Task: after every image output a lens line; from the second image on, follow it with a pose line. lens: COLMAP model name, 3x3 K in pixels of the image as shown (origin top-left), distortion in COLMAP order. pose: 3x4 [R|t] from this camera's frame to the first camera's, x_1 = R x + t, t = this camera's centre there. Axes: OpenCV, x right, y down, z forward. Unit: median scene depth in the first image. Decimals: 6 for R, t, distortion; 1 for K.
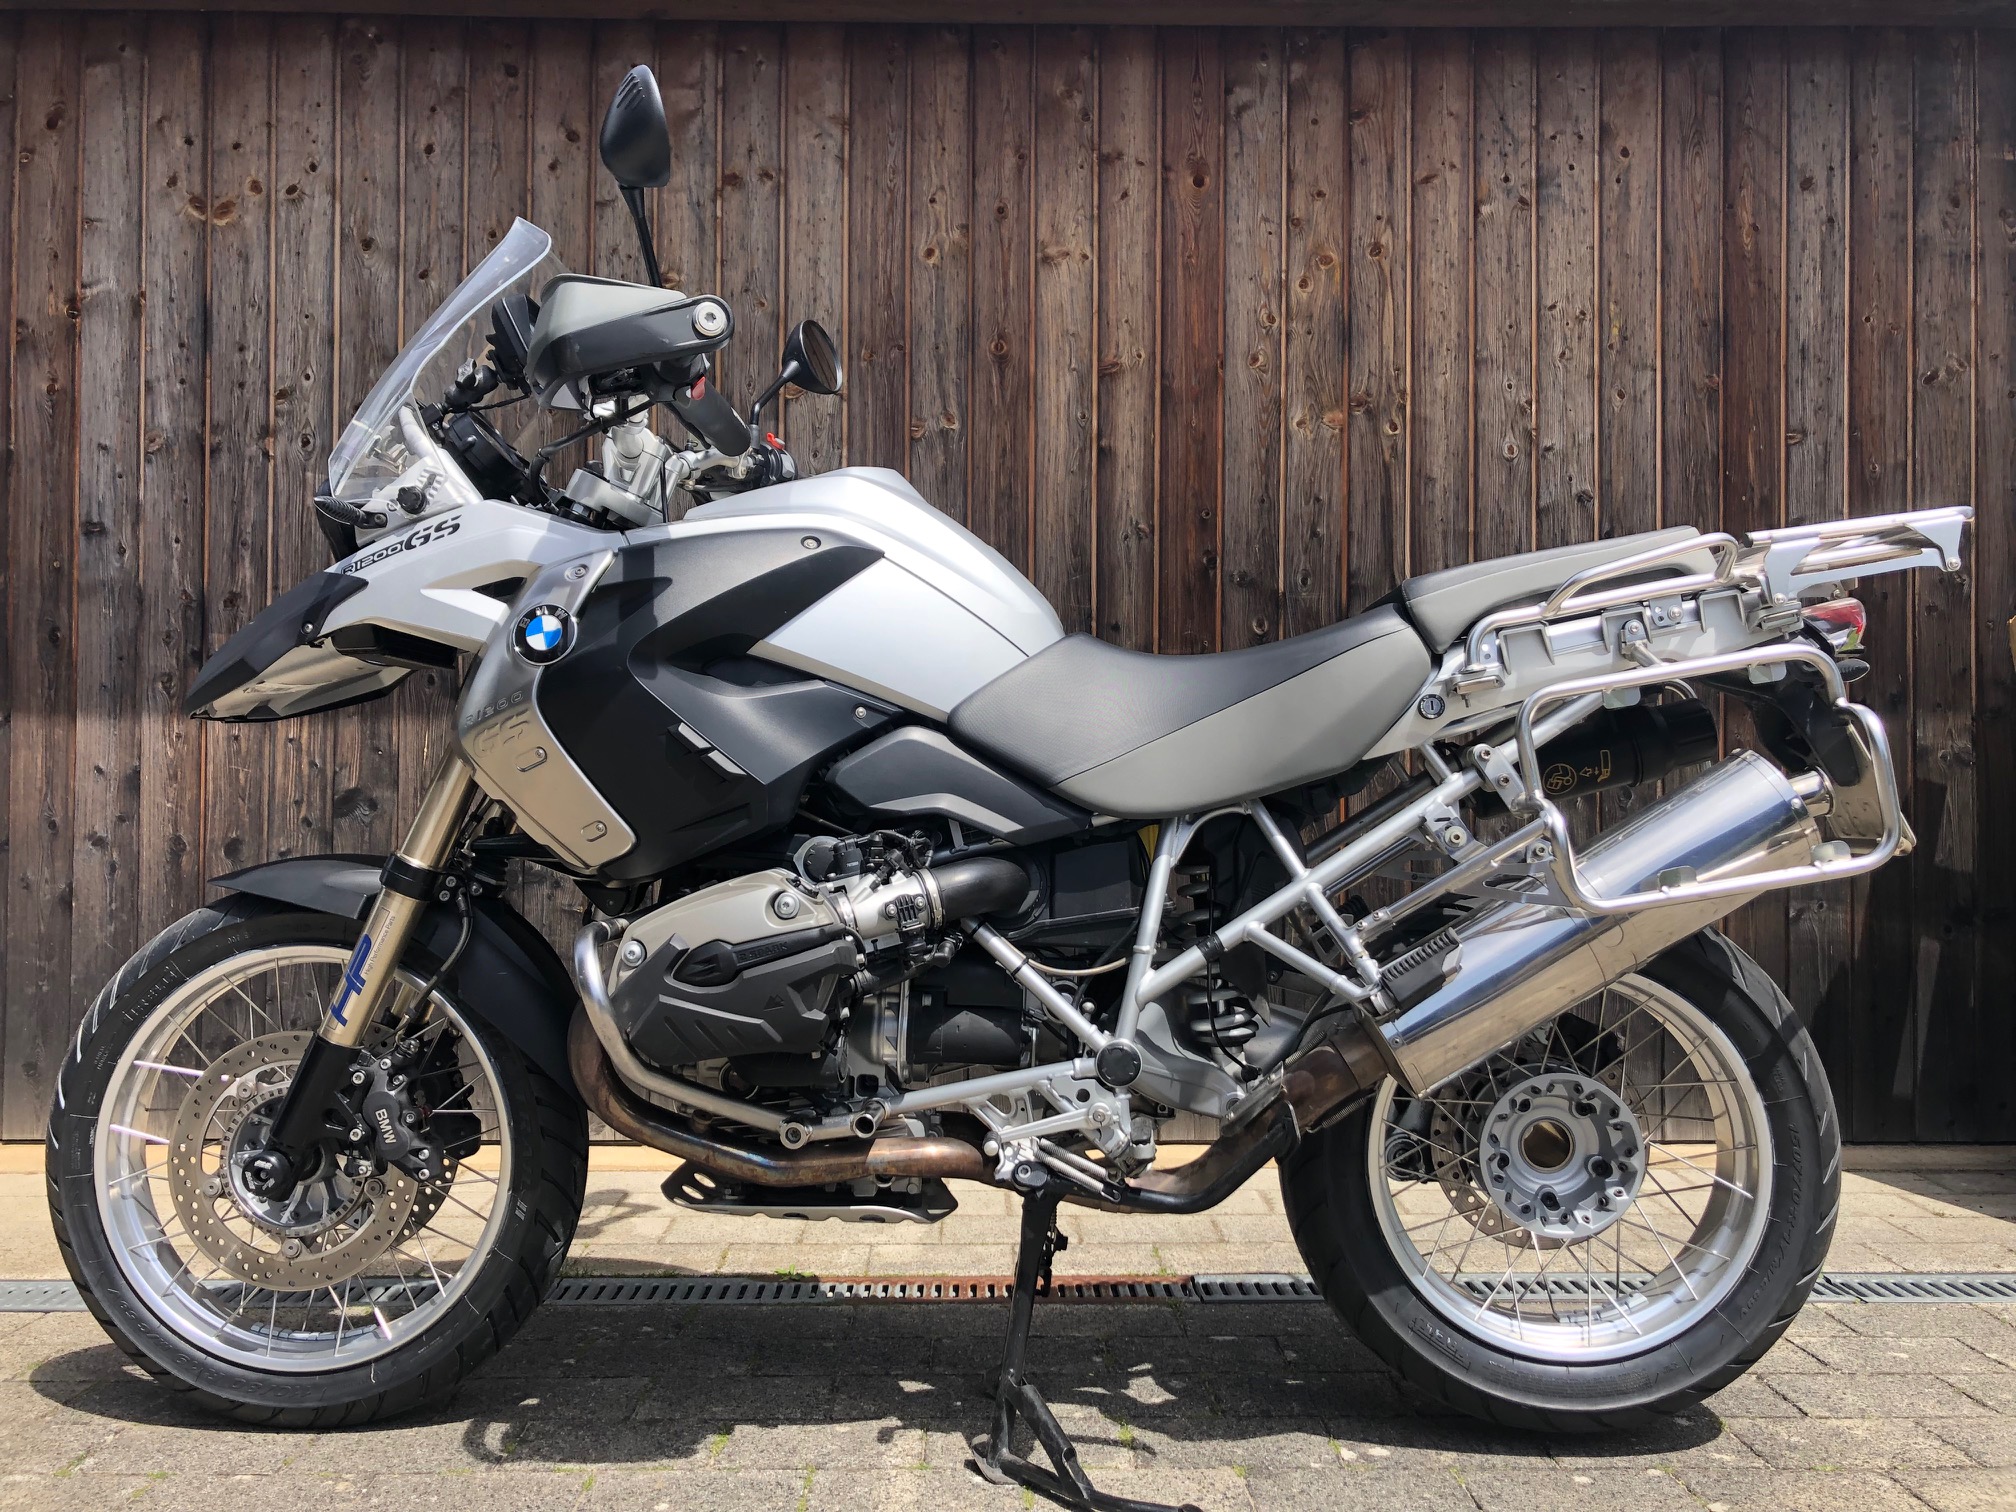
lens RADIAL K [[1624.8, 0, 928.6], [0, 1624.8, 758.2], [0, 0, 1]] dist [-0.050486, 0.042663]
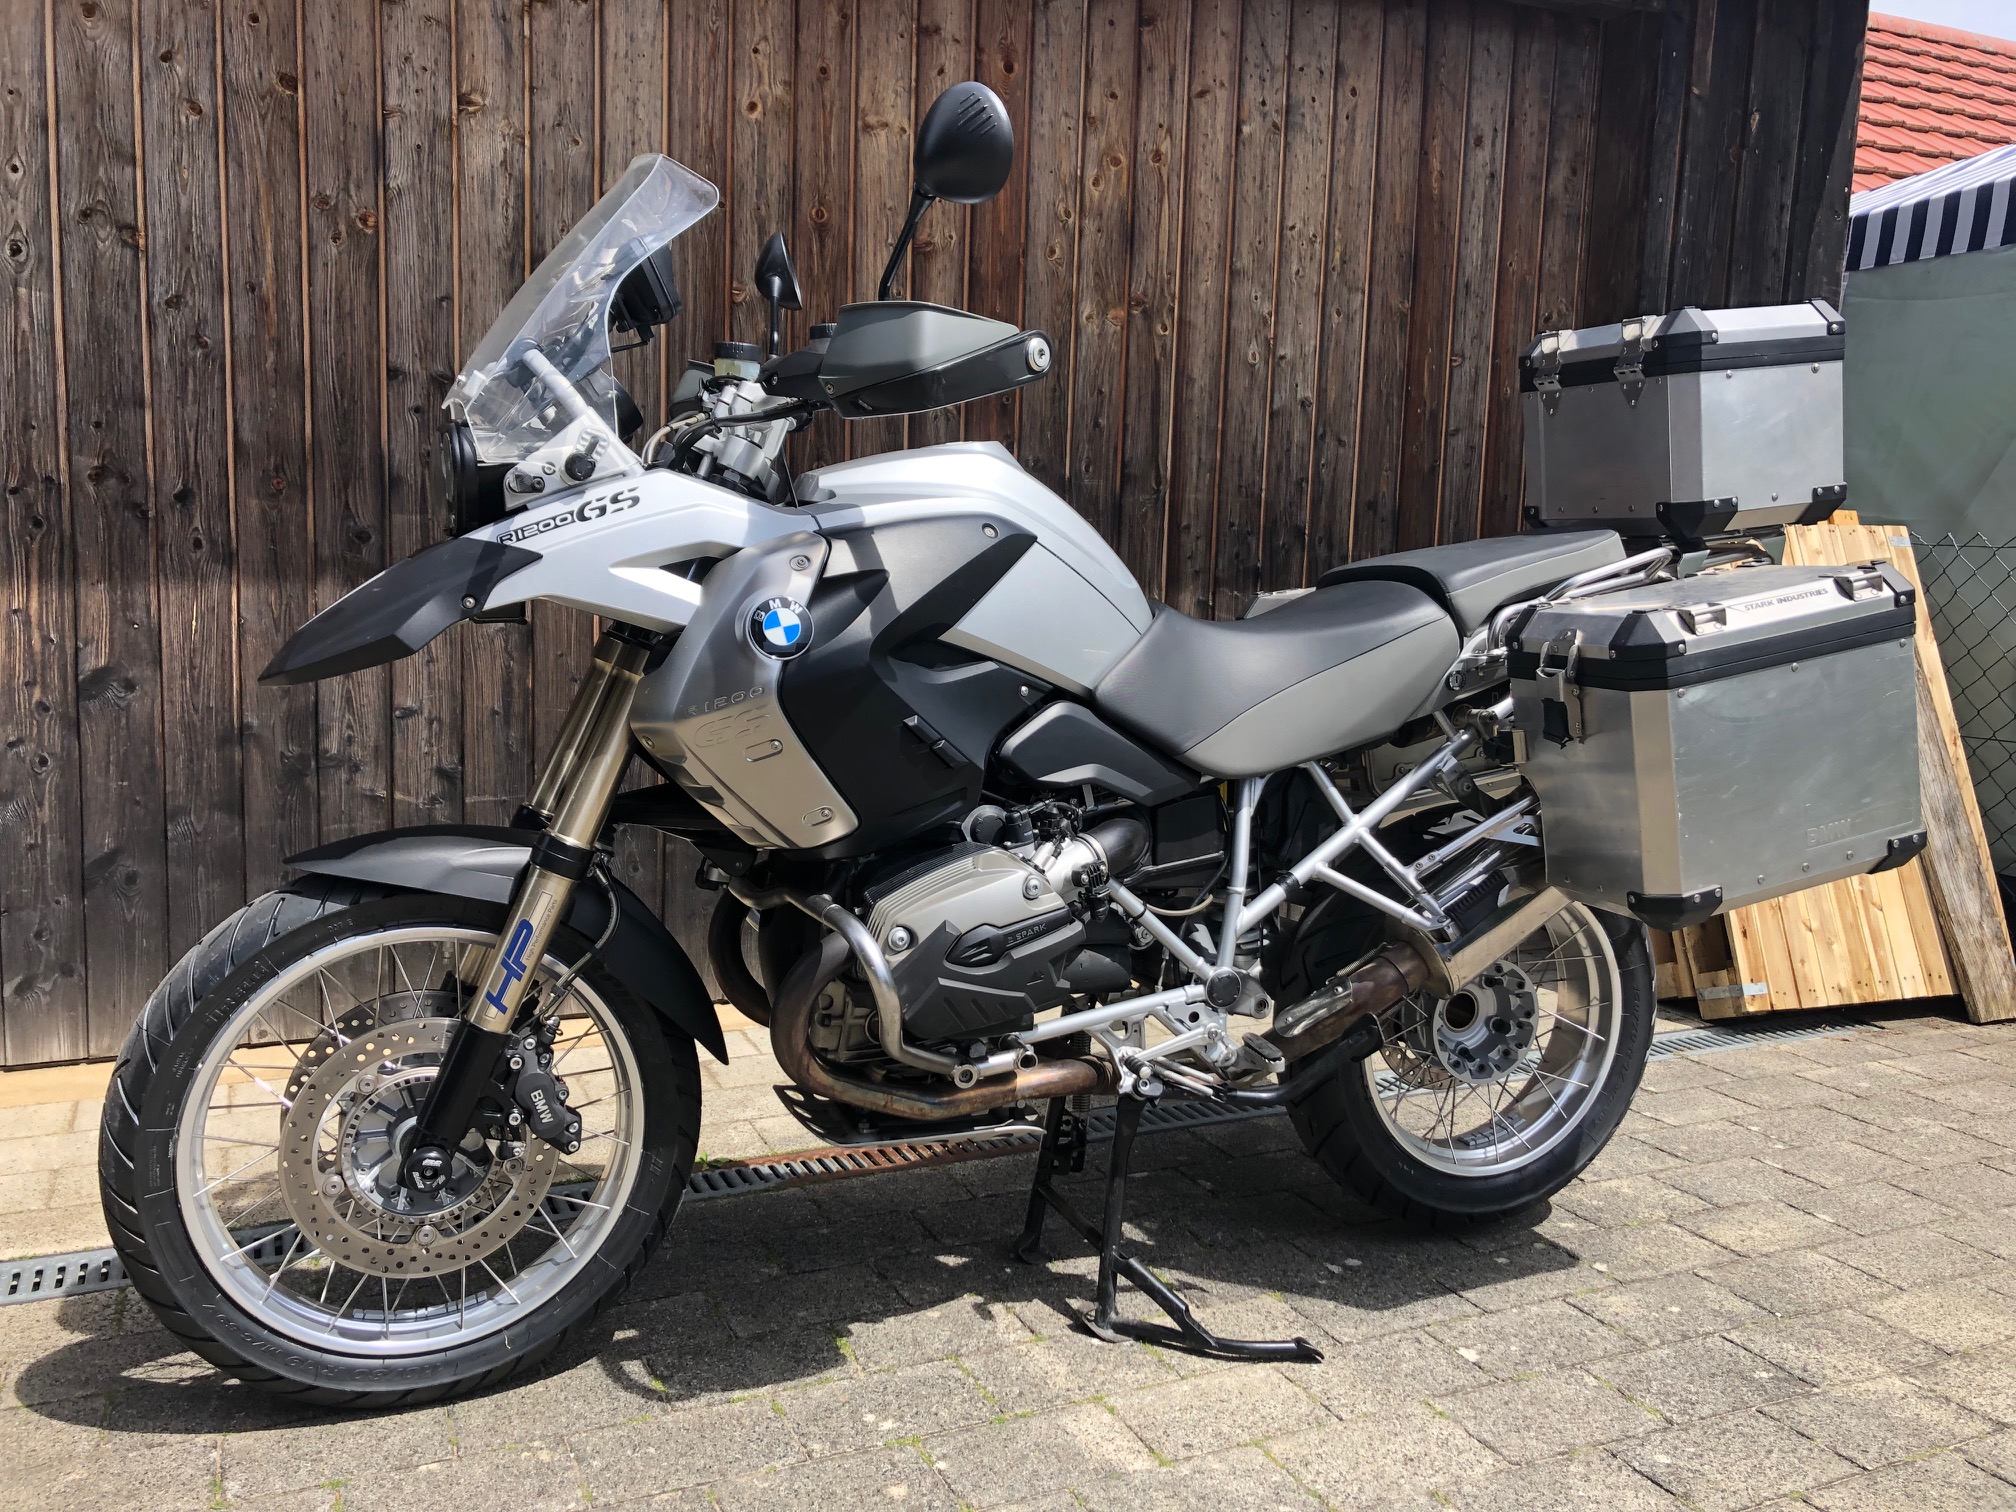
lens RADIAL K [[1636.5, 0, 1008.0], [0, 1636.5, 756.0], [0, 0, 1]] dist [-0.059375, 0.036381]
pose [[0.911316, -0.029595, 0.410642, -0.268005], [-0.034125, 0.988551, 0.146977, -0.077626], [-0.410290, -0.147956, 0.899873, 0.012872]]
